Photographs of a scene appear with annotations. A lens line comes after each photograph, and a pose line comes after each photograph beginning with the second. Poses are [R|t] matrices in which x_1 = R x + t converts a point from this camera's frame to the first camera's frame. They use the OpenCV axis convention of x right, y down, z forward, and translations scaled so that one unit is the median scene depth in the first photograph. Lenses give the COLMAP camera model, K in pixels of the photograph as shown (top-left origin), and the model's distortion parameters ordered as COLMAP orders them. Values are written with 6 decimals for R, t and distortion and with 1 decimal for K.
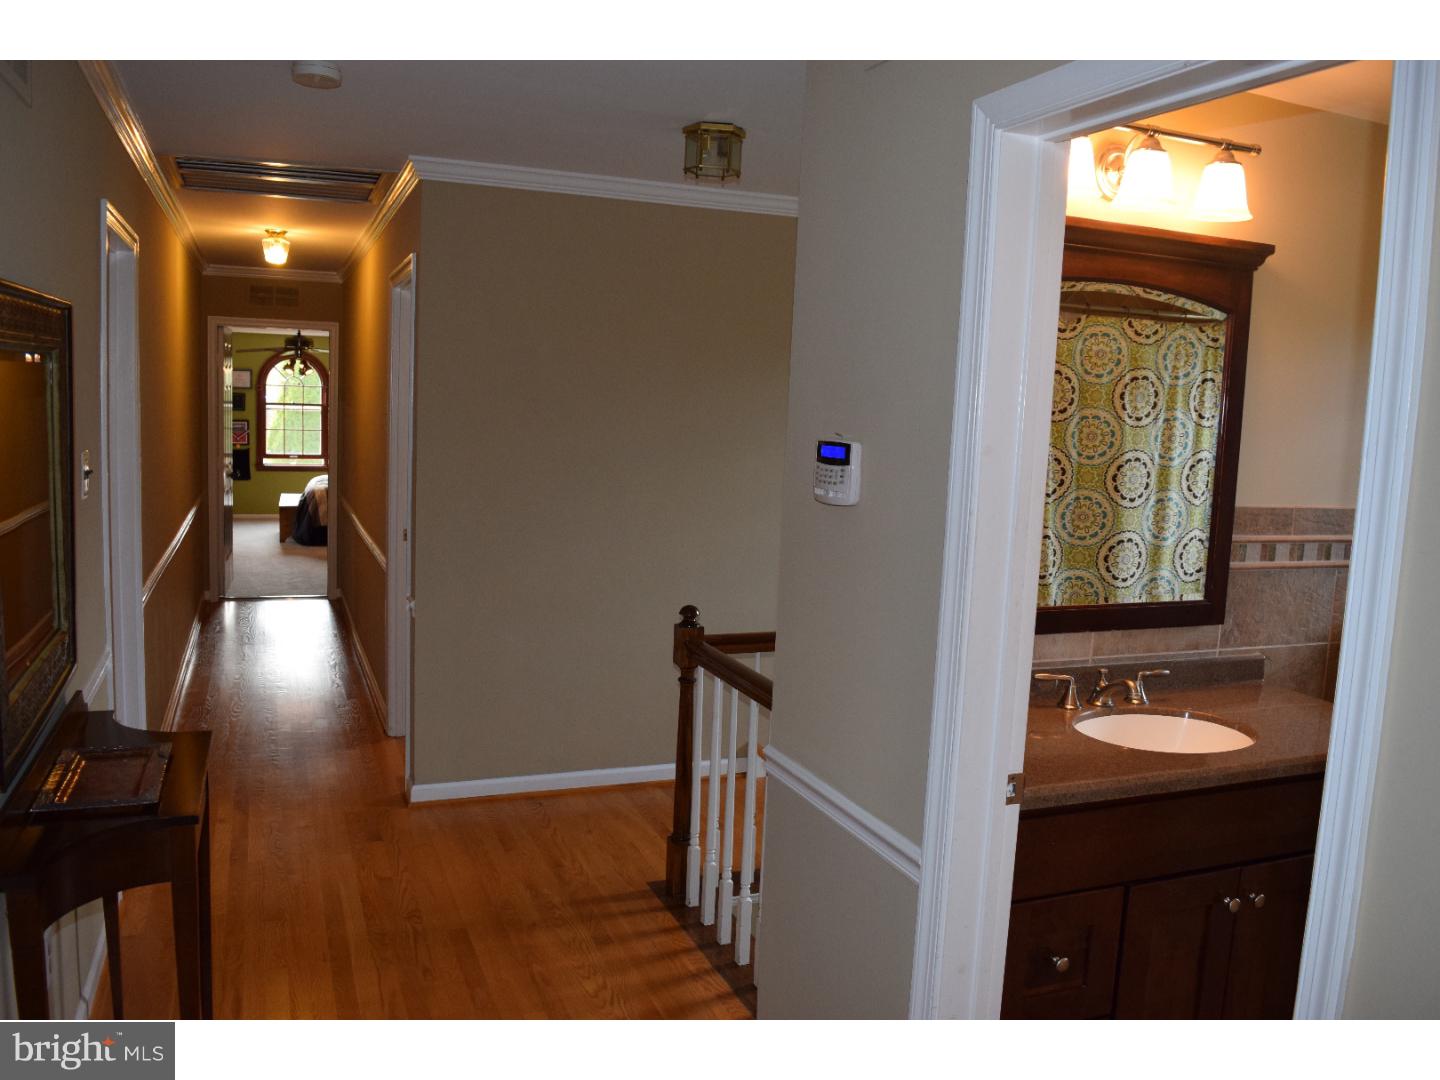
lens RADIAL K [[1136.2, 0, 718.0], [0, 1136.2, 539.5], [0, 0, 1]] dist [-0.082406, 0.002474]
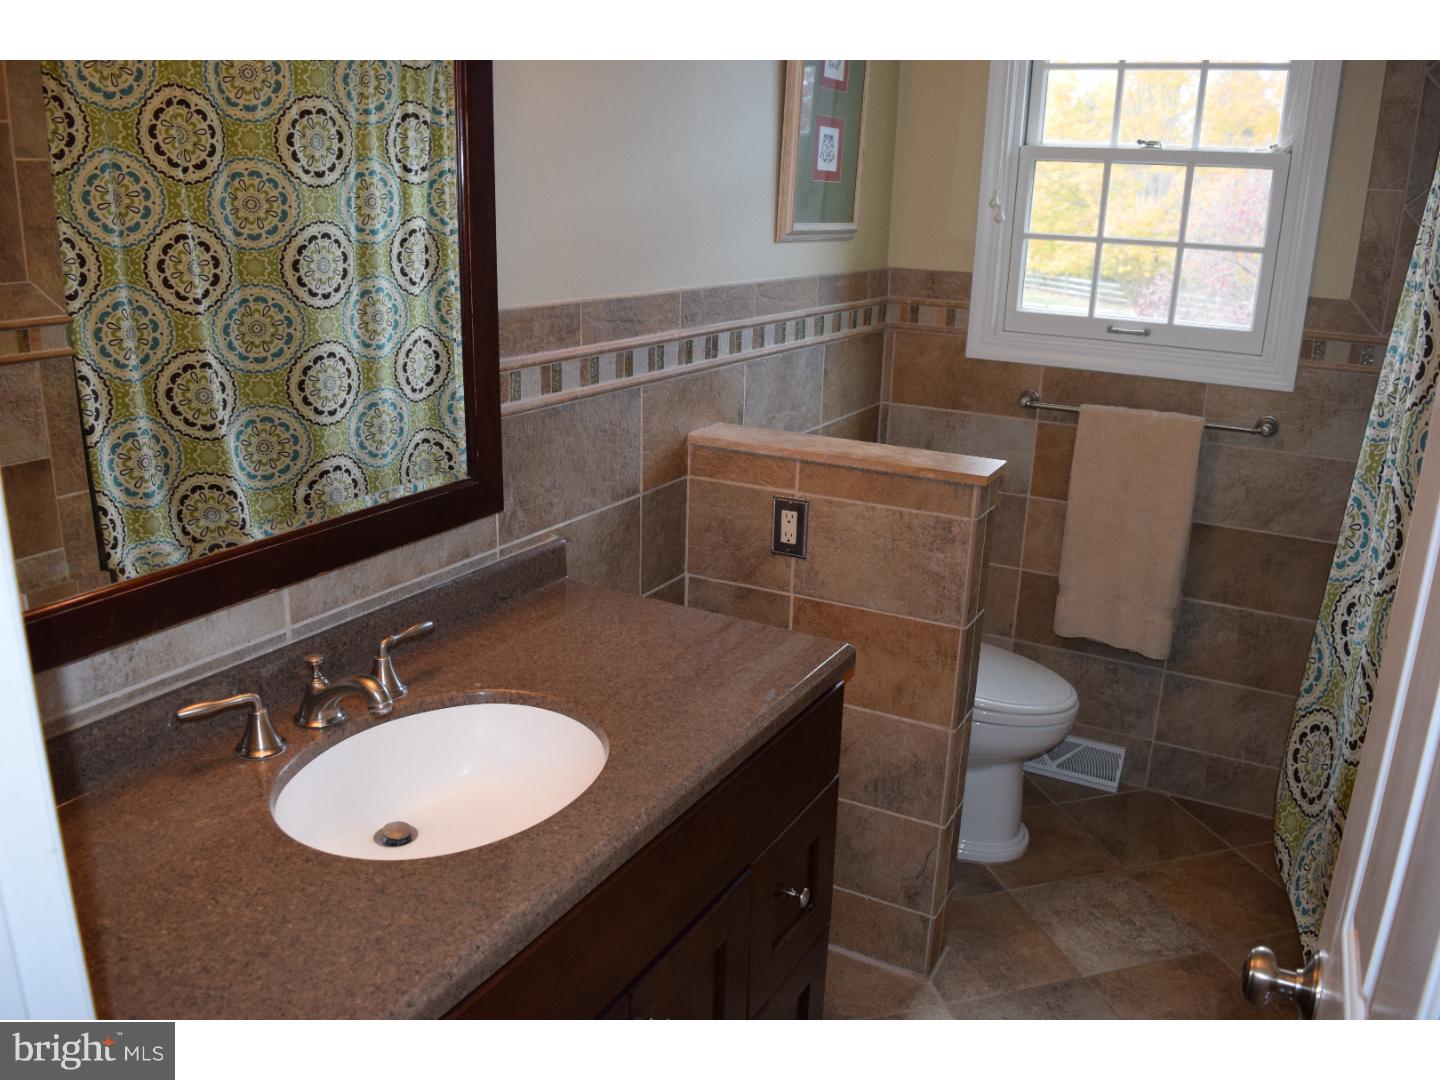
lens RADIAL K [[1136.2, 0, 715.6], [0, 1136.2, 544.8], [0, 0, 1]] dist [-0.082406, 0.002474]
pose [[0.779696, -0.204499, 0.591823, 0.118732], [0.081802, 0.970332, 0.227520, -0.024209], [-0.620792, -0.128984, 0.773292, 0.305218]]
